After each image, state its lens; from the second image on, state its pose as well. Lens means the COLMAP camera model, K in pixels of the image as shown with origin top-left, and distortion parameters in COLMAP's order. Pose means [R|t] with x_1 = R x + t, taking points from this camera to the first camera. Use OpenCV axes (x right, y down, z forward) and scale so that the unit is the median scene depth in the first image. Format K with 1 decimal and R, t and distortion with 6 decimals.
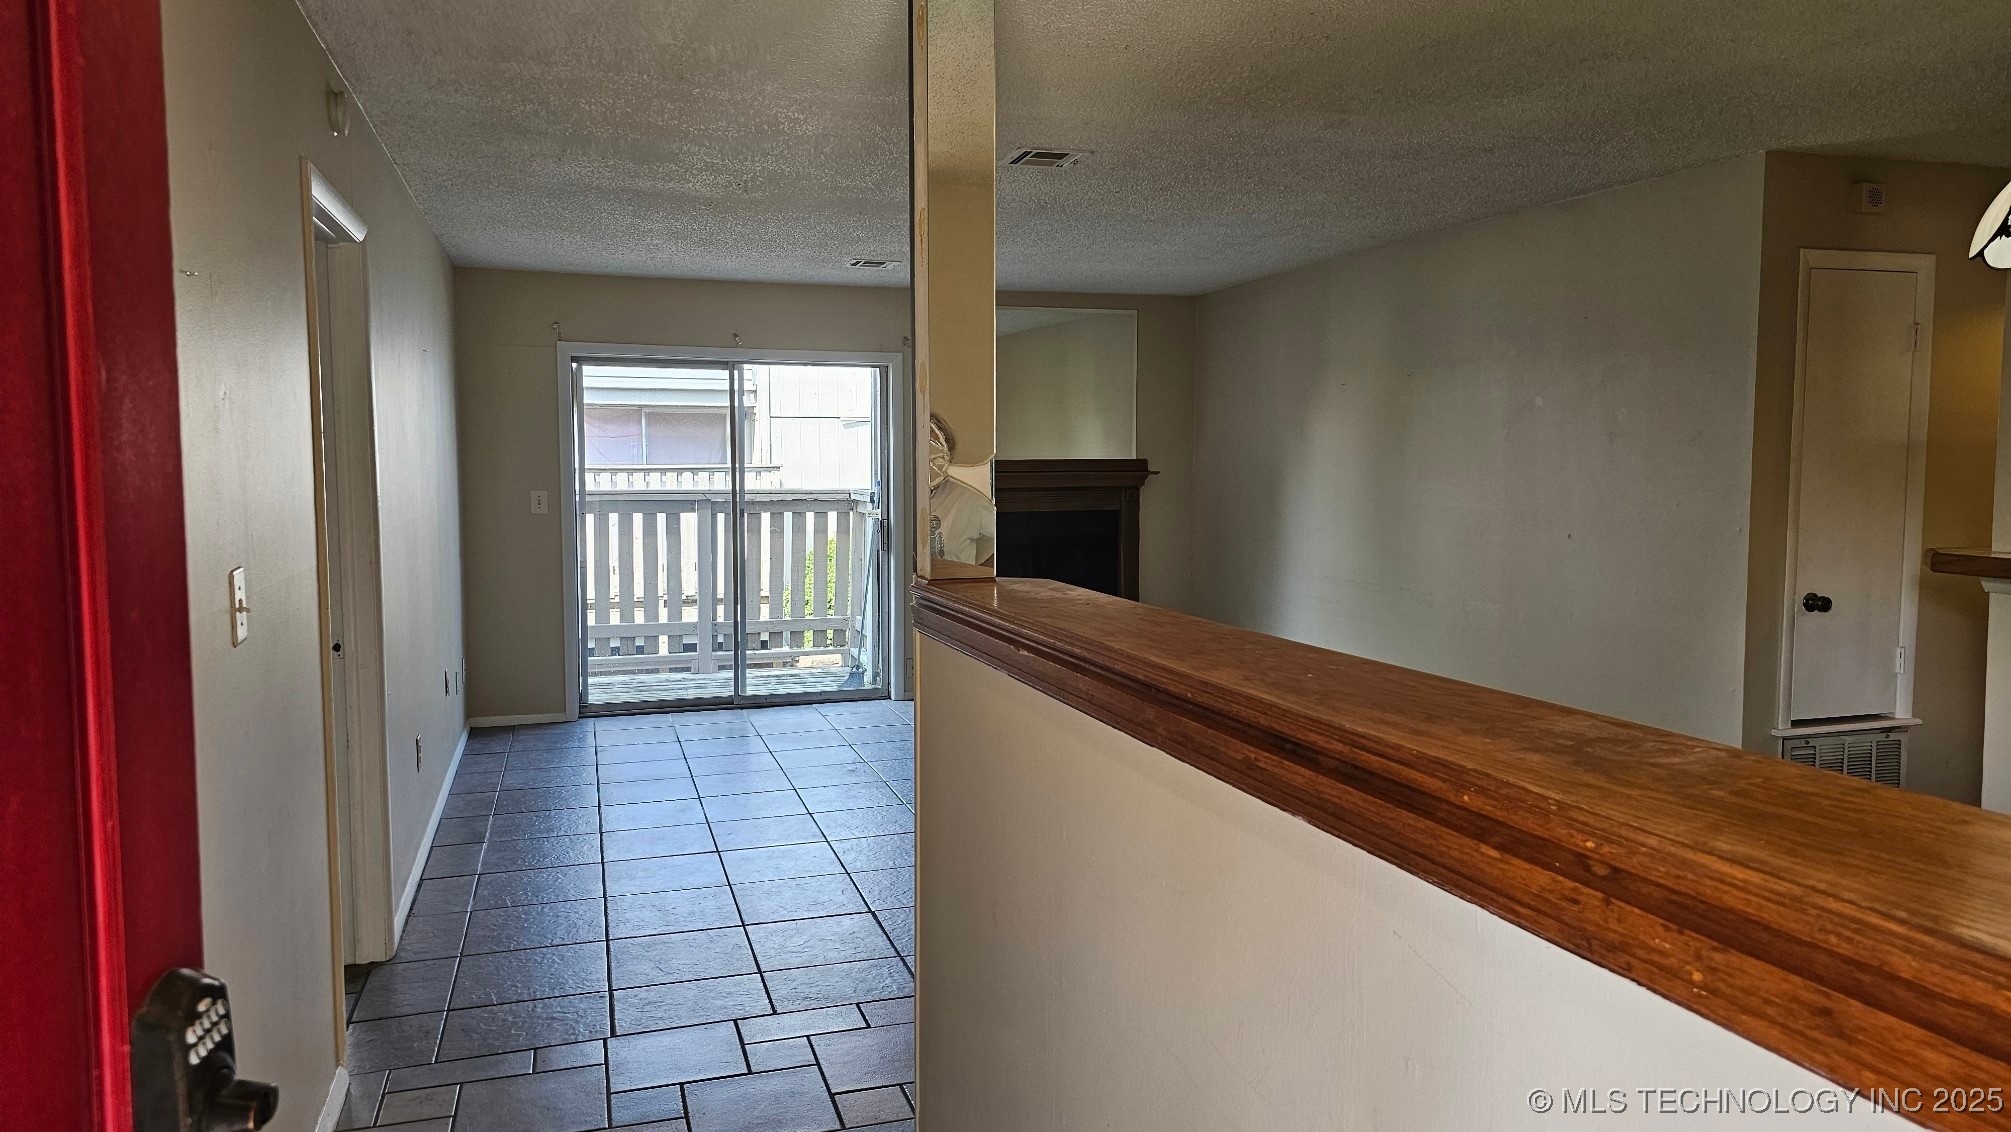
lens RADIAL K [[1348.7, 0, 1018.6], [0, 1348.7, 562.3], [0, 0, 1]] dist [0.039984, -0.033008]
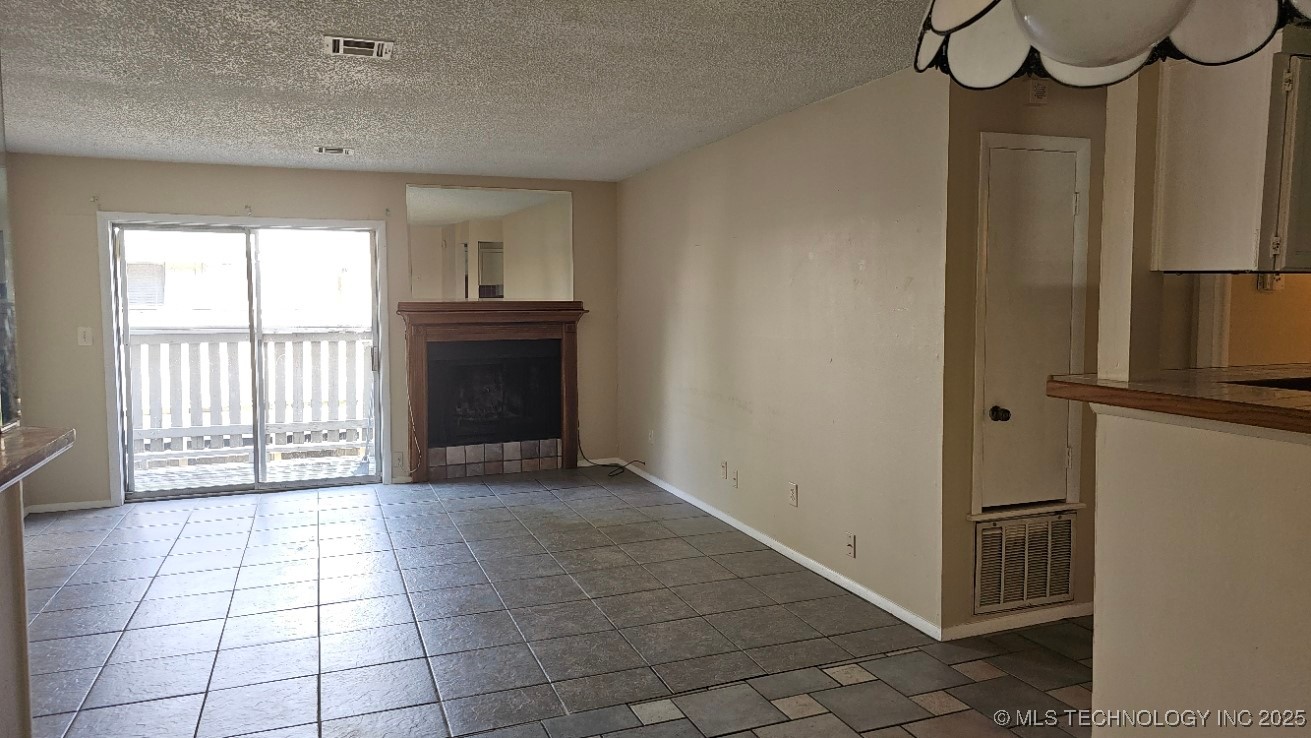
lens RADIAL K [[879.2, 0, 662.7], [0, 879.2, 358.9], [0, 0, 1]] dist [0.039984, -0.033008]
pose [[0.998268, -0.007085, 0.058404, 0.138209], [0.007782, 0.999901, -0.011716, -0.008251], [-0.058315, 0.012150, 0.998224, 0.123279]]
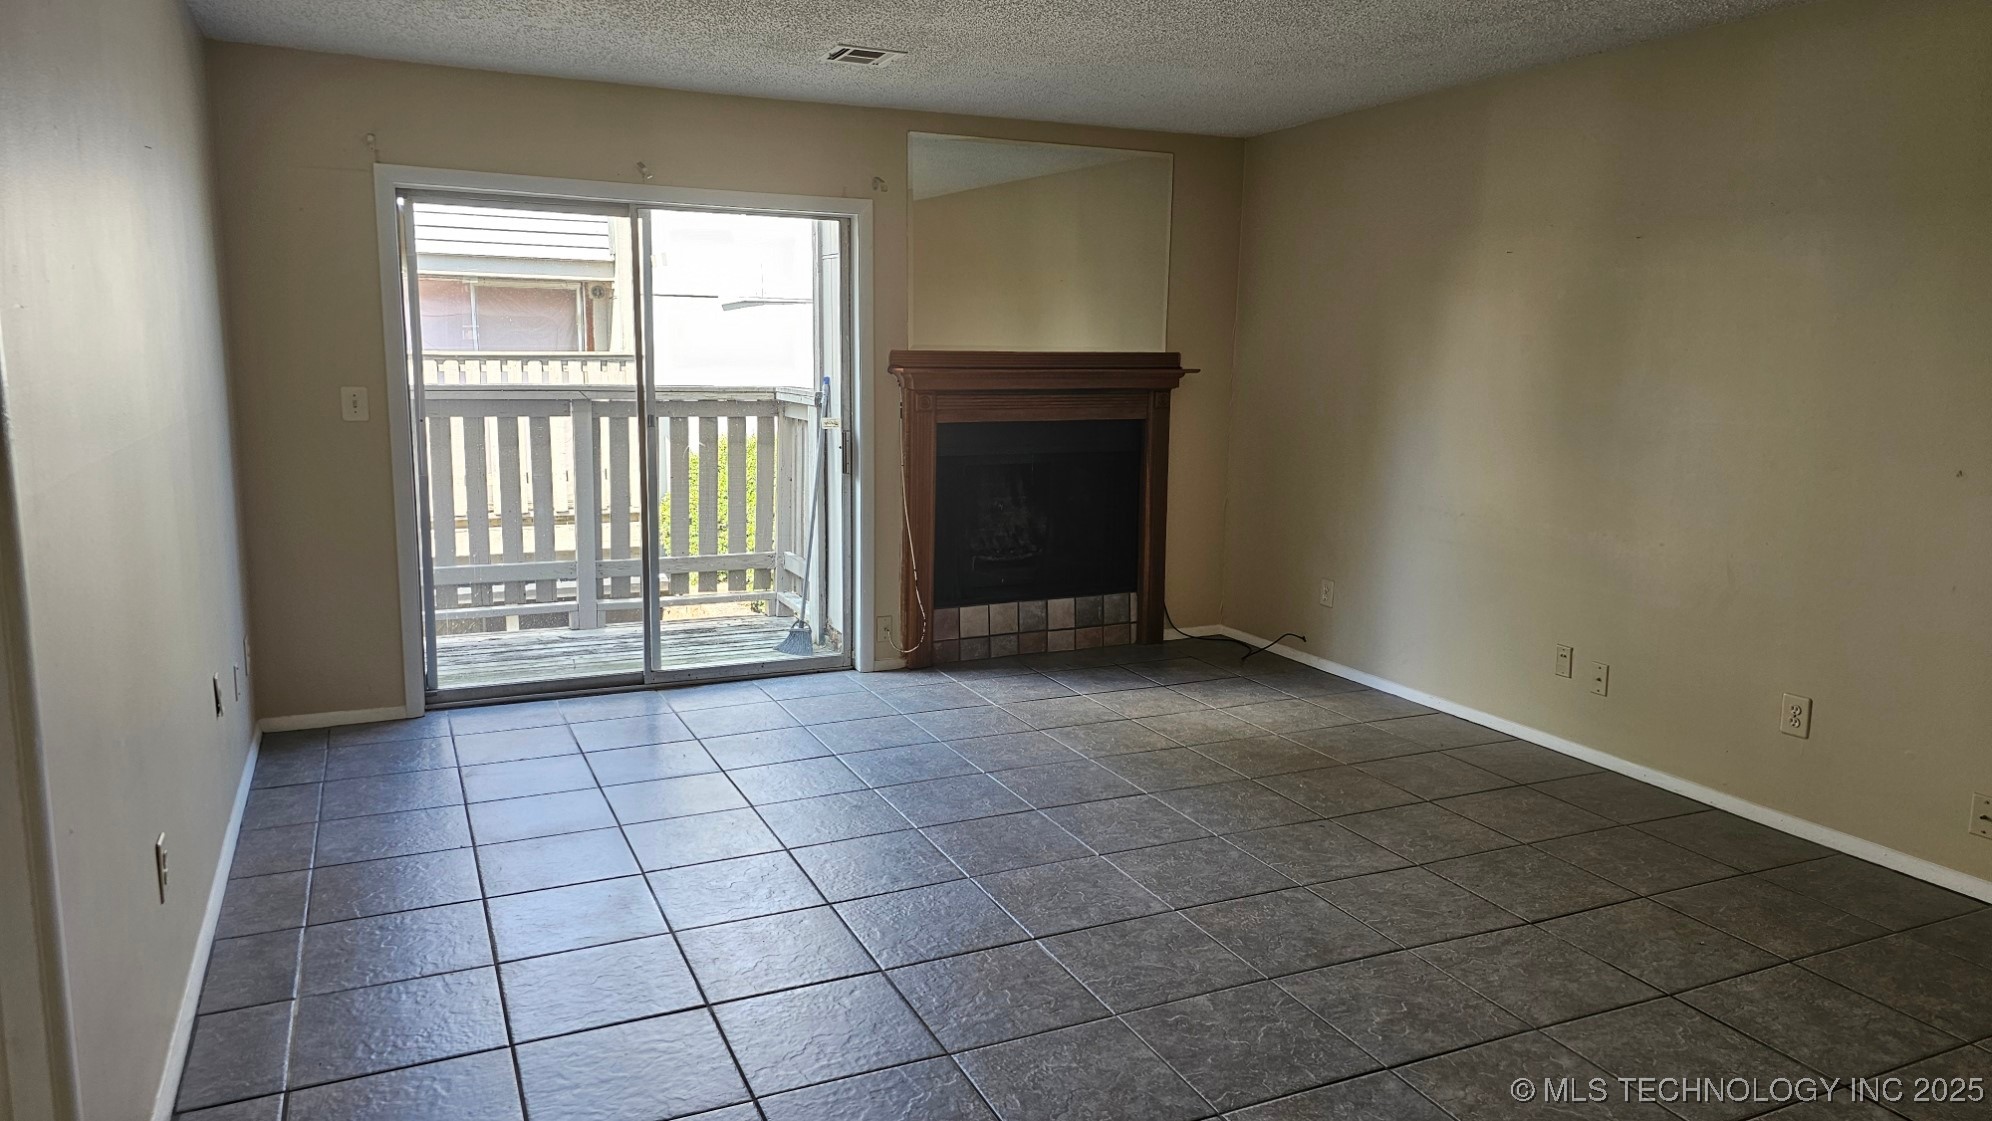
lens RADIAL K [[1335.9, 0, 1016.6], [0, 1335.9, 566.6], [0, 0, 1]] dist [0.039984, -0.033008]
pose [[0.992106, -0.006472, 0.125238, -0.104620], [-0.003868, 0.996613, 0.082138, -0.018925], [-0.125346, -0.081974, 0.988721, 0.269966]]
